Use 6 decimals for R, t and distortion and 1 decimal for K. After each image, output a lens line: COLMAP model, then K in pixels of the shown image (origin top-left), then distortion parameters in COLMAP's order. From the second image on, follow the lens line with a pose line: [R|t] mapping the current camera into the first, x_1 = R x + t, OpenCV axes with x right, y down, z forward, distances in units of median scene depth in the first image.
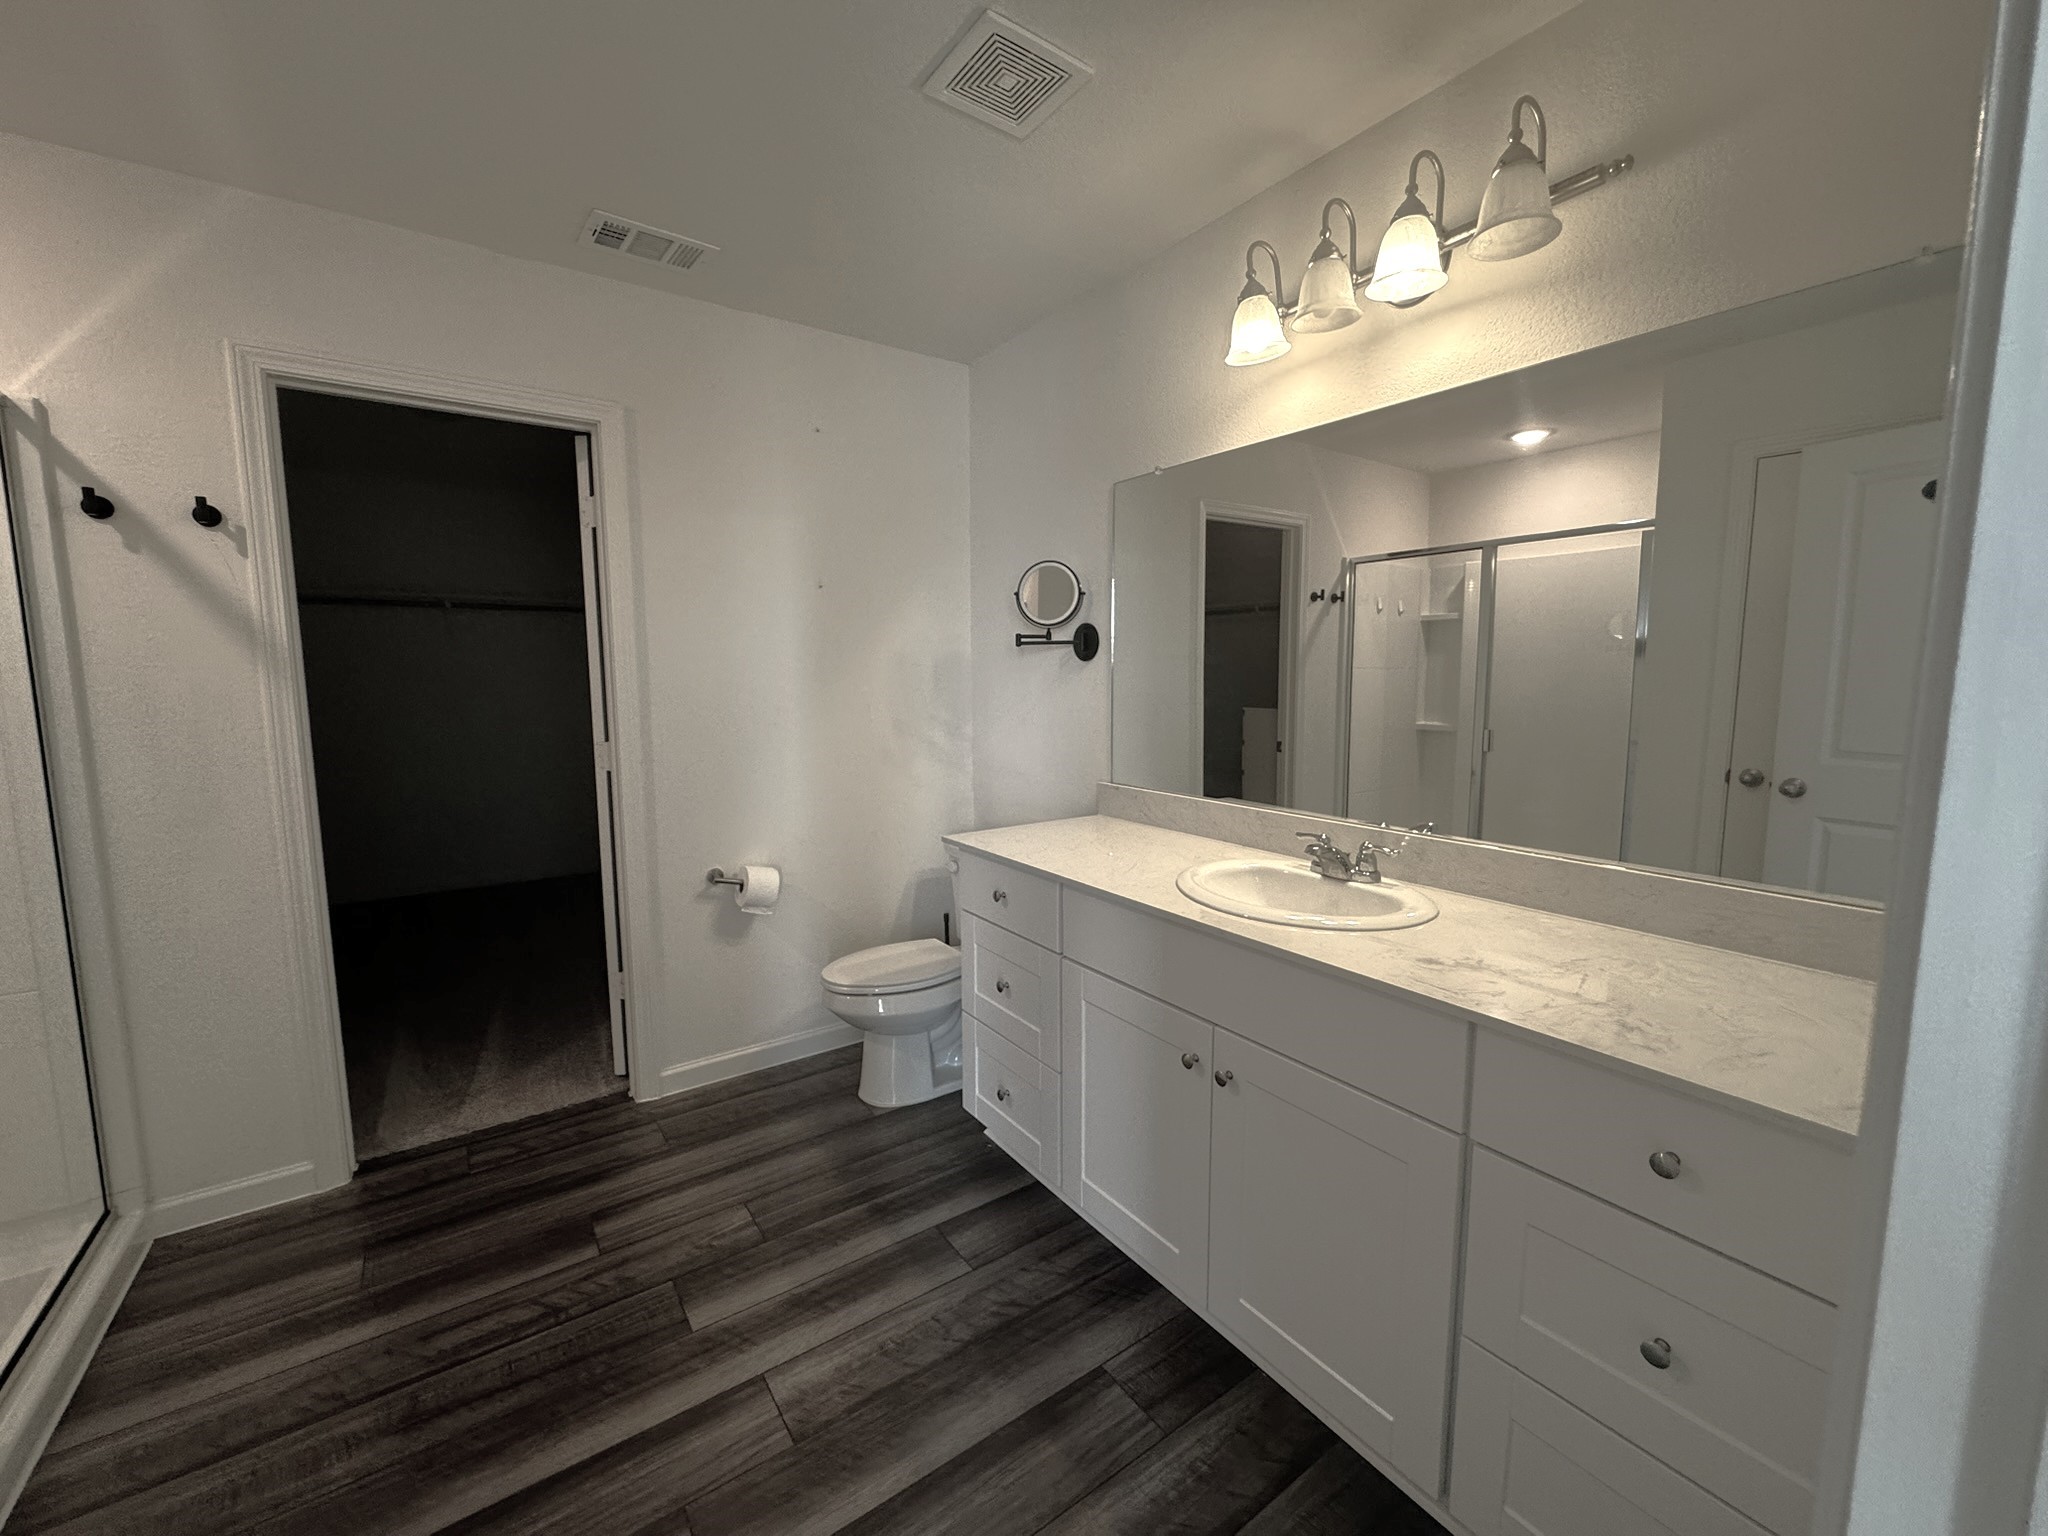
lens RADIAL K [[818.7, 0, 1023.7], [0, 818.7, 765.0], [0, 0, 1]] dist [-0.001174, 0.000103]
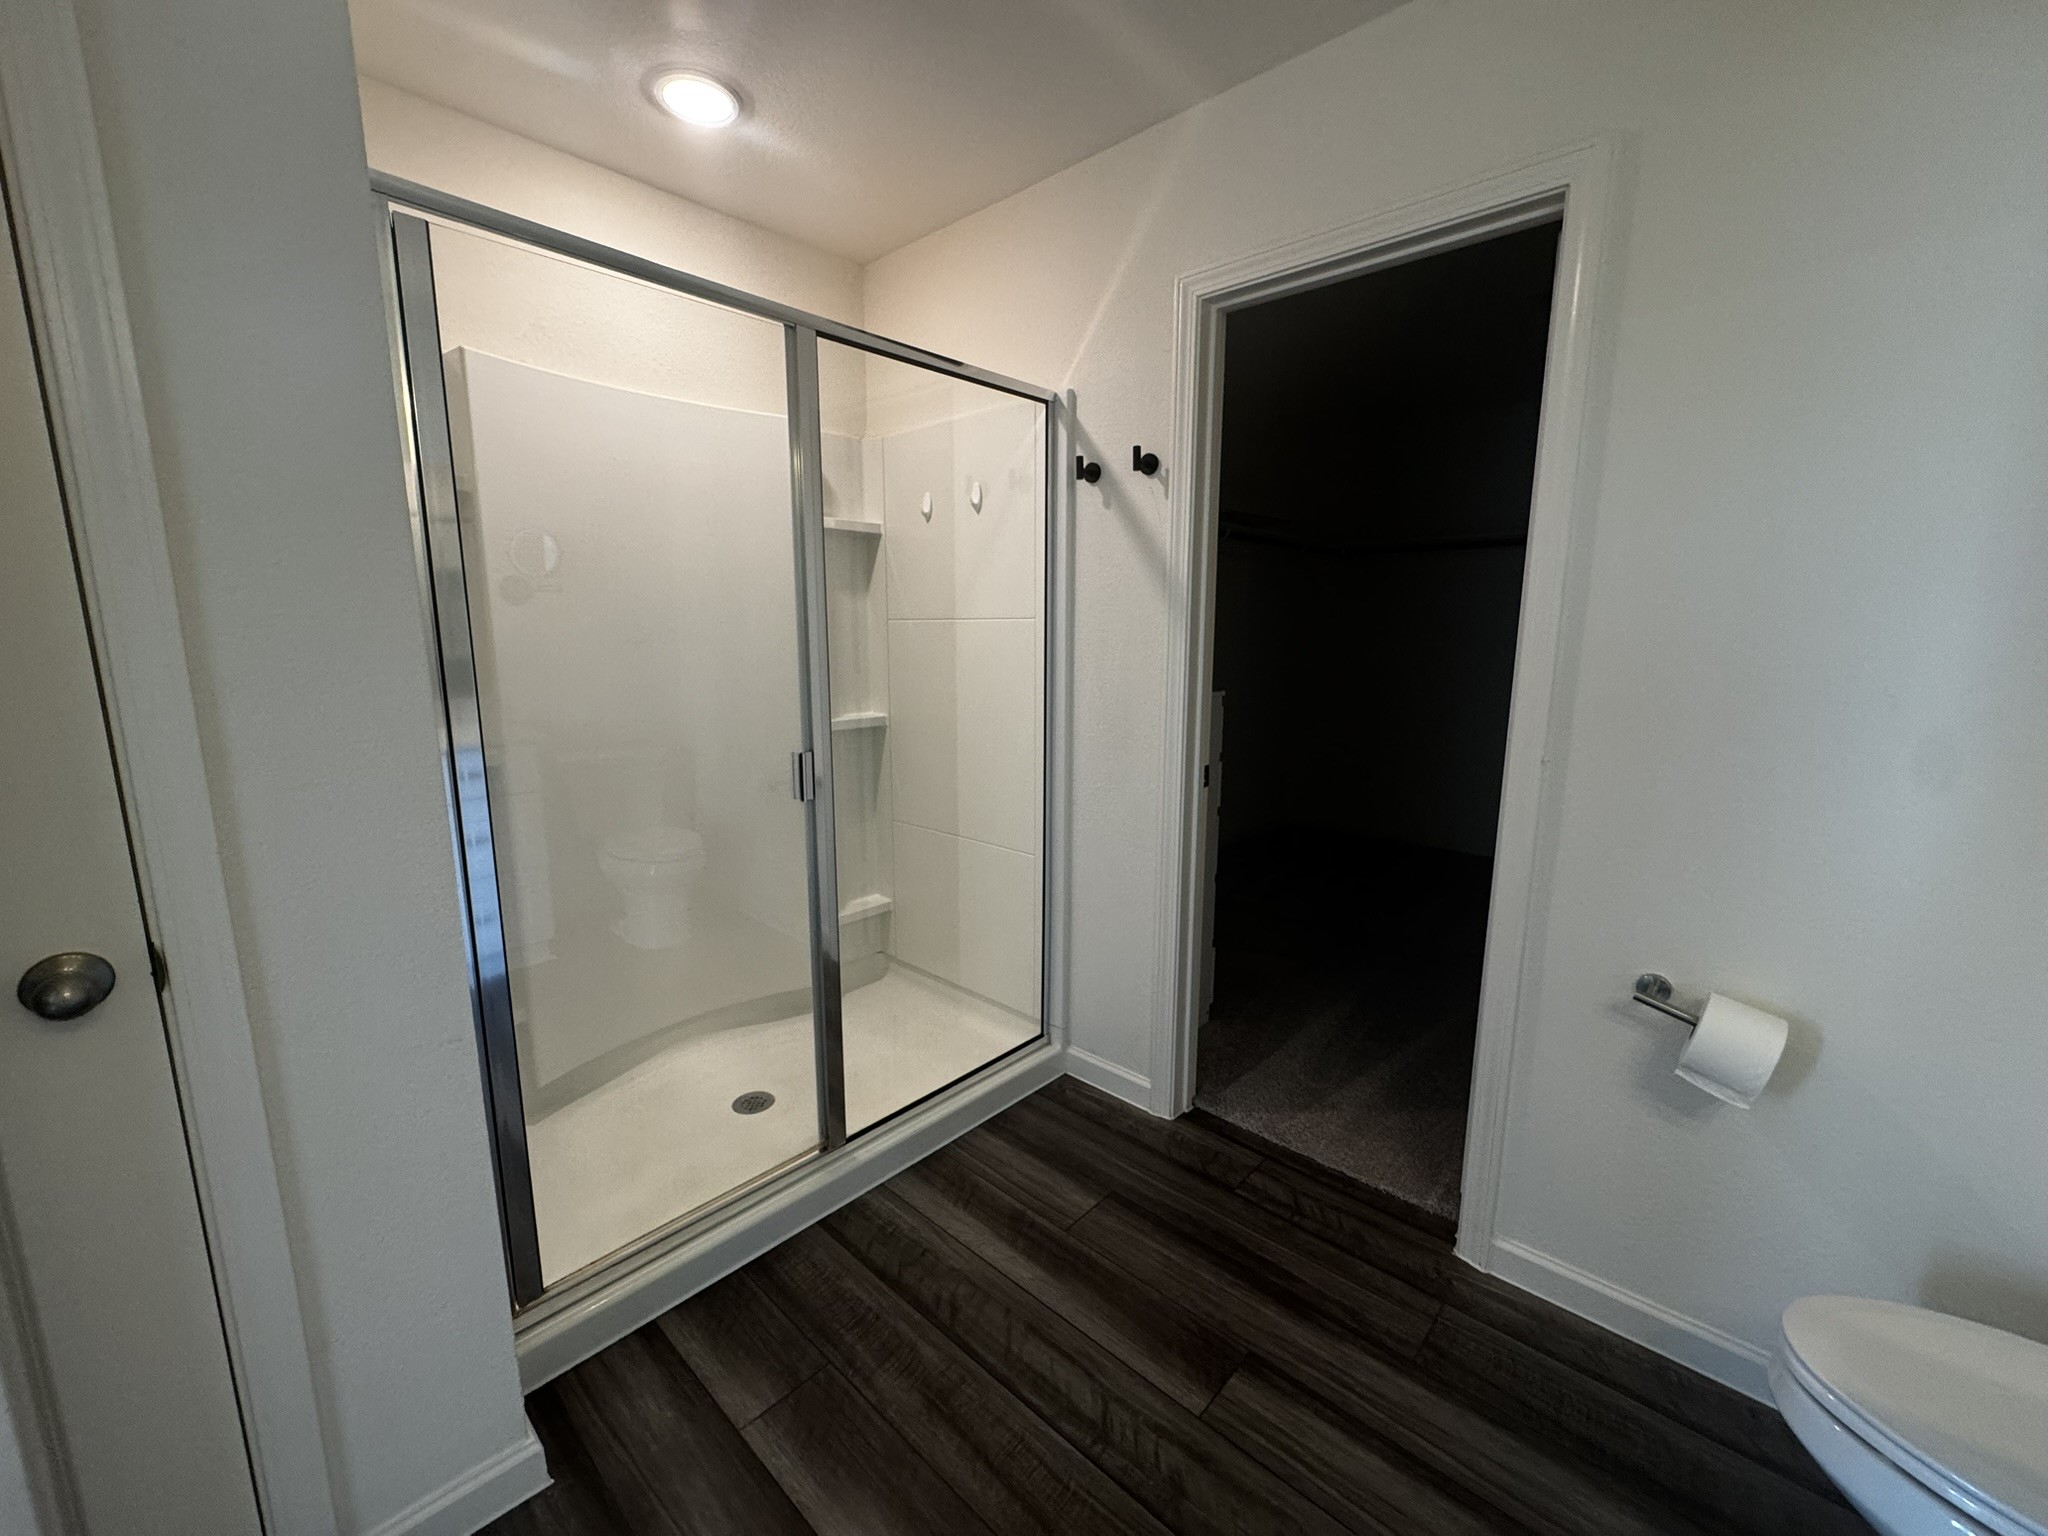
lens RADIAL K [[818.7, 0, 1028.0], [0, 818.7, 768.4], [0, 0, 1]] dist [-0.001174, 0.000103]
pose [[0.215521, 0.169050, -0.961755, 0.045243], [-0.119079, 0.982100, 0.145941, -0.048909], [0.969211, 0.083071, 0.231794, 0.569336]]
